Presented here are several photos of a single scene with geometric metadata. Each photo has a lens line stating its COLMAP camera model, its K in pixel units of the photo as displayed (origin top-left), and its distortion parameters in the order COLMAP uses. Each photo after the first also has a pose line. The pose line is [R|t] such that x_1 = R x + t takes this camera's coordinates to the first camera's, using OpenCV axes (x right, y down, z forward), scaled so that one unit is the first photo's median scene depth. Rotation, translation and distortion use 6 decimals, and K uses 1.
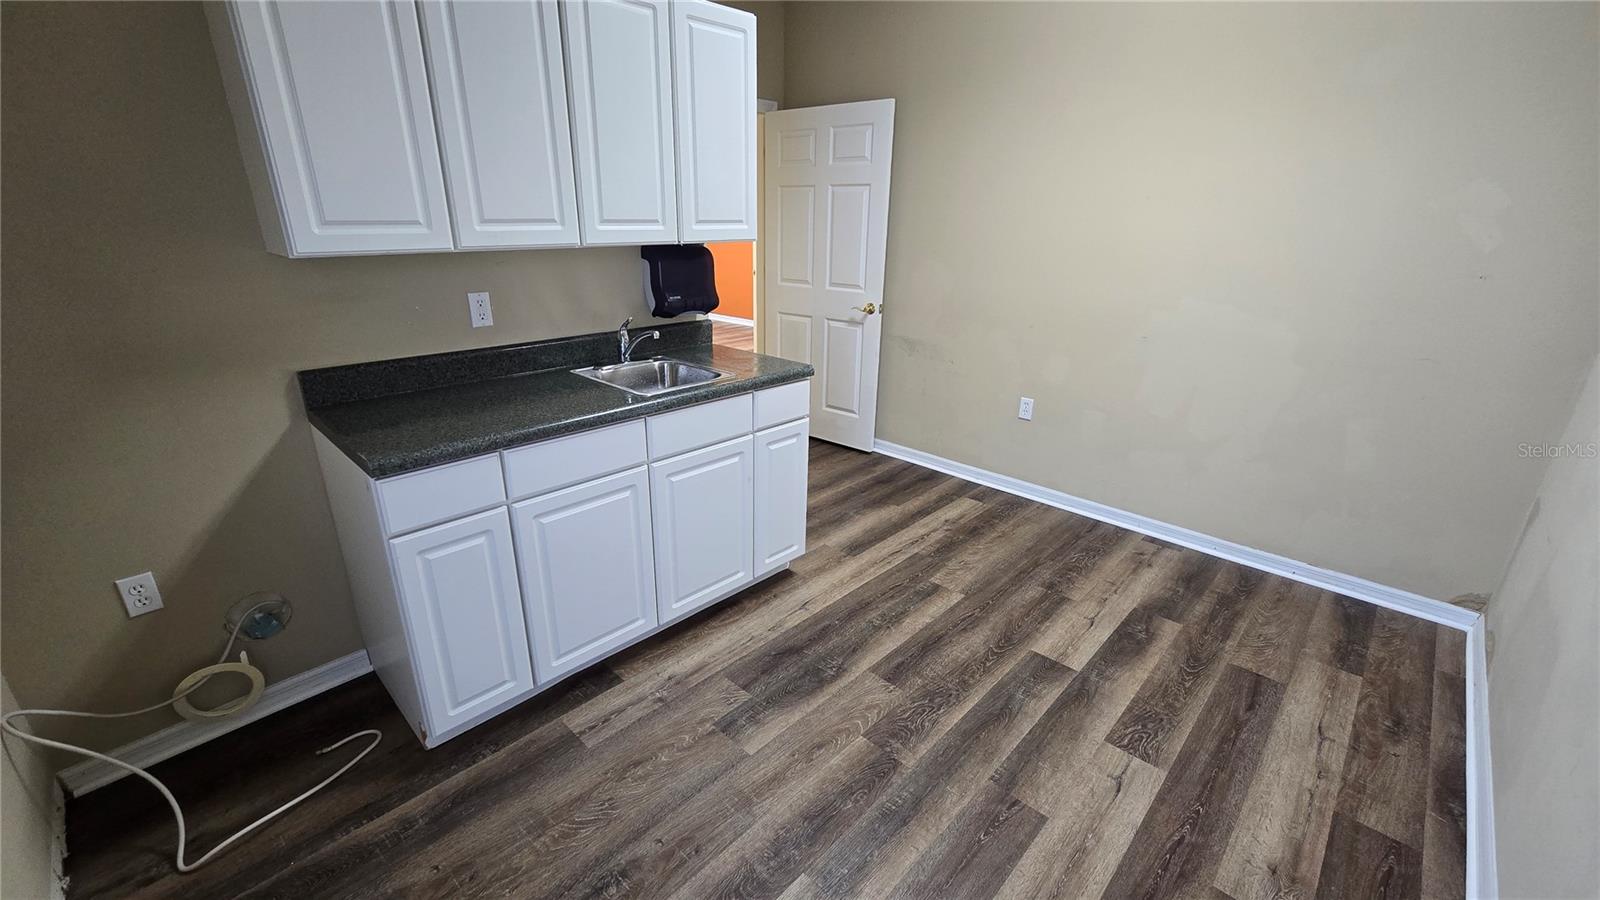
lens RADIAL K [[656.1, 0, 786.4], [0, 656.1, 462.8], [0, 0, 1]] dist [-0.000231, 0.000719]
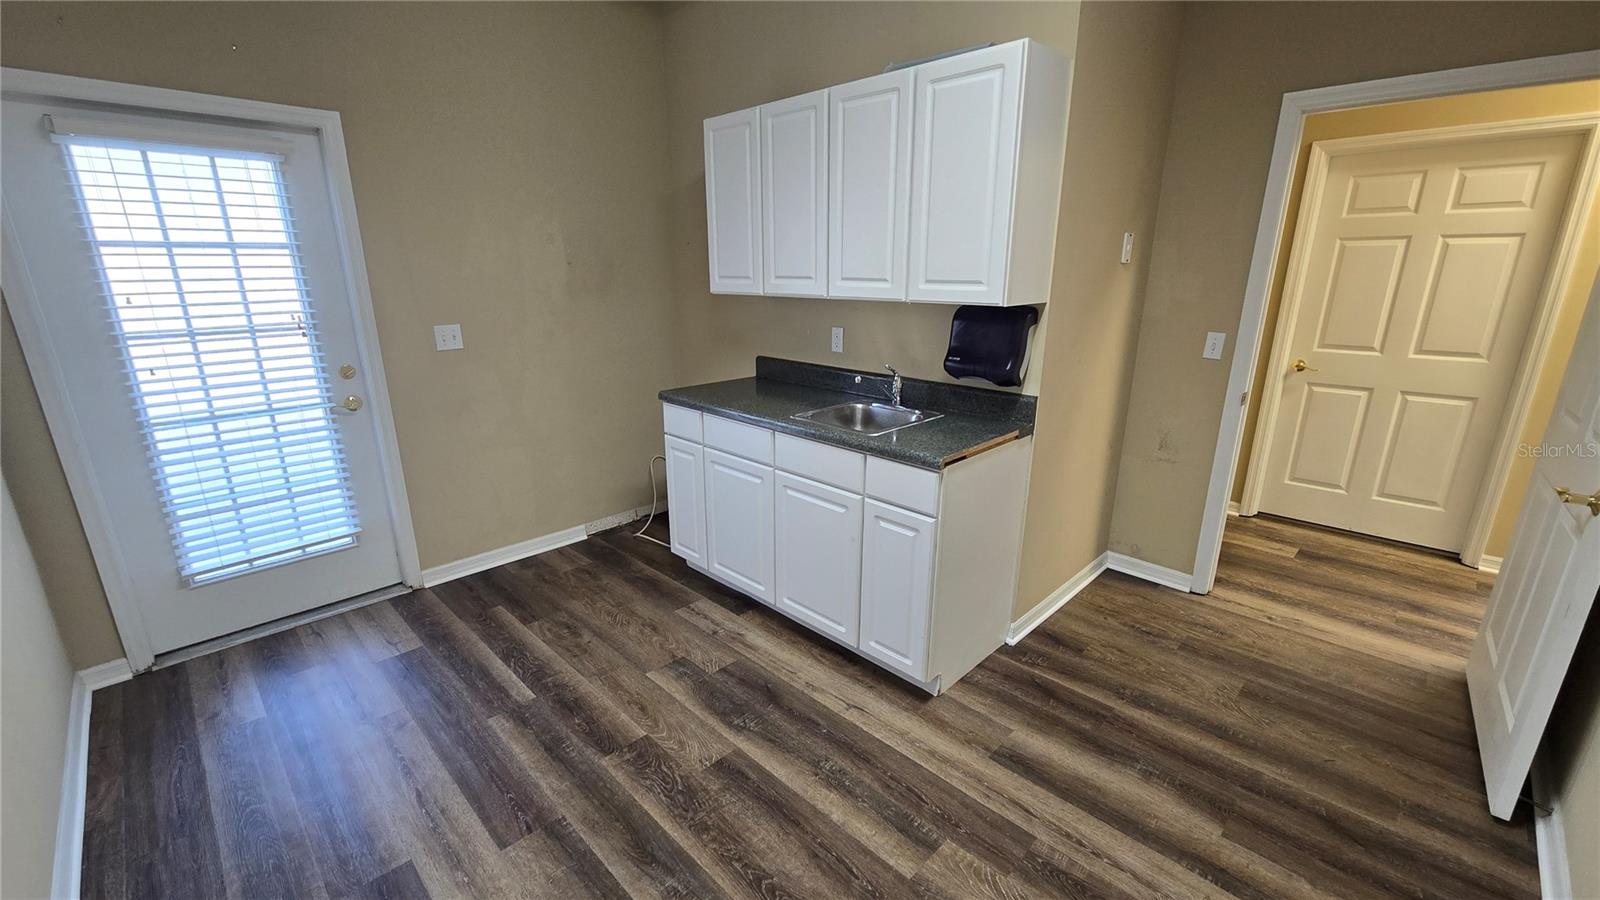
lens RADIAL K [[656.1, 0, 786.4], [0, 656.1, 462.8], [0, 0, 1]] dist [-0.000231, 0.000719]
pose [[-0.023587, 0.278584, -0.960122, 0.892738], [-0.355785, 0.895174, 0.268479, -0.318313], [0.934270, 0.347930, 0.078002, 0.838266]]
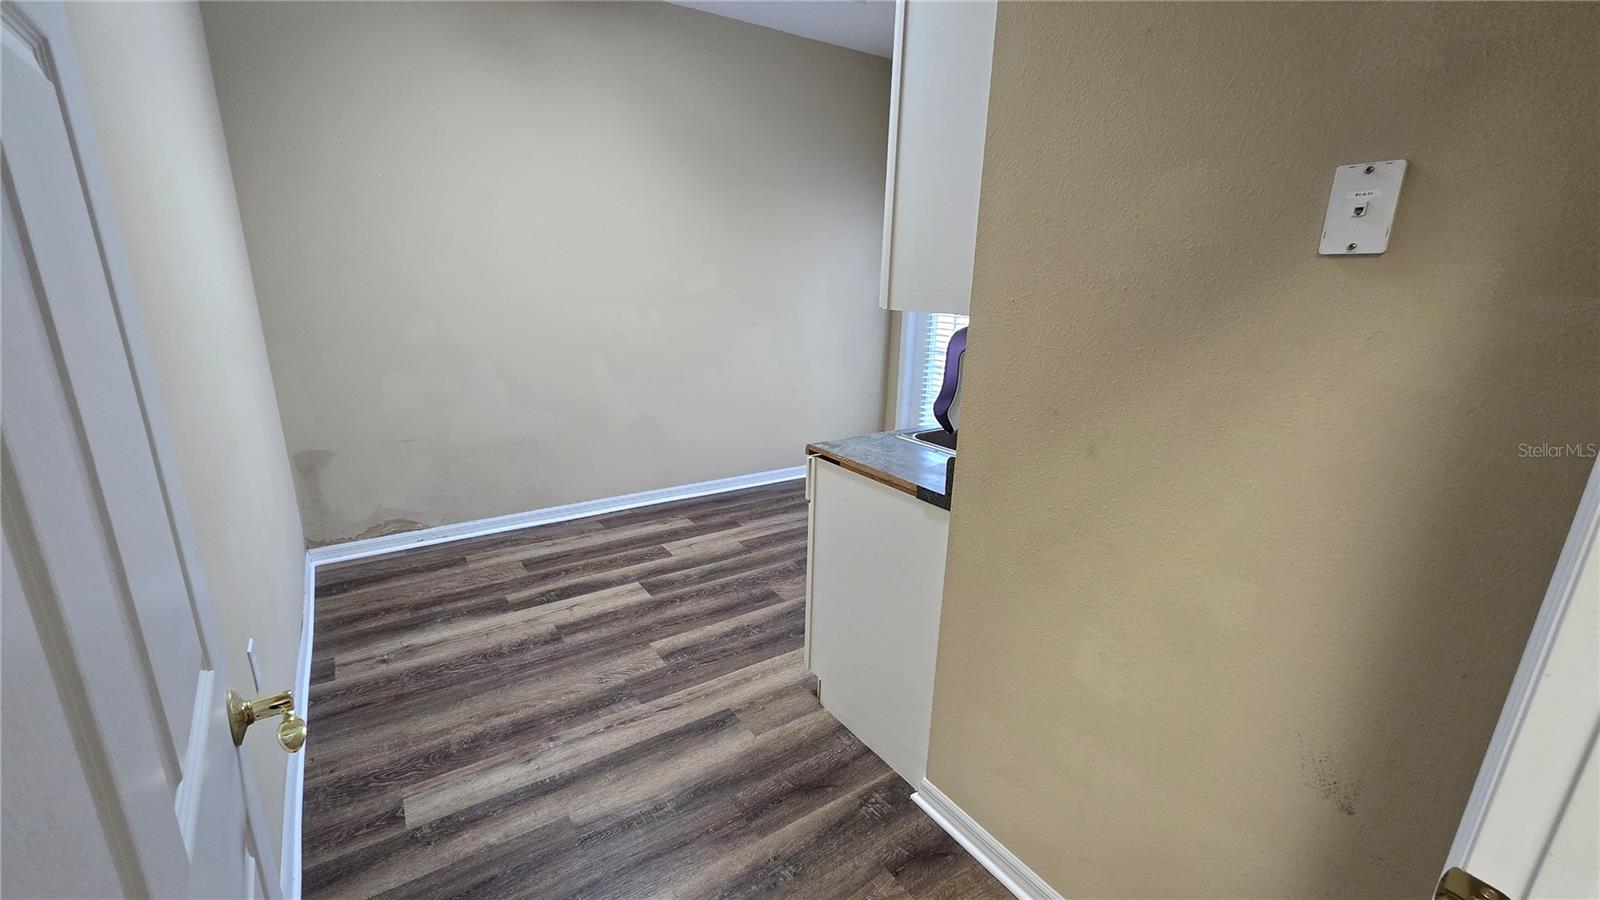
lens RADIAL K [[656.1, 0, 786.4], [0, 656.1, 462.8], [0, 0, 1]] dist [-0.000231, 0.000719]
pose [[-0.976092, -0.090102, 0.197802, -0.111330], [0.047830, 0.798687, 0.599843, -0.690177], [-0.212029, 0.594963, -0.775282, 1.832805]]
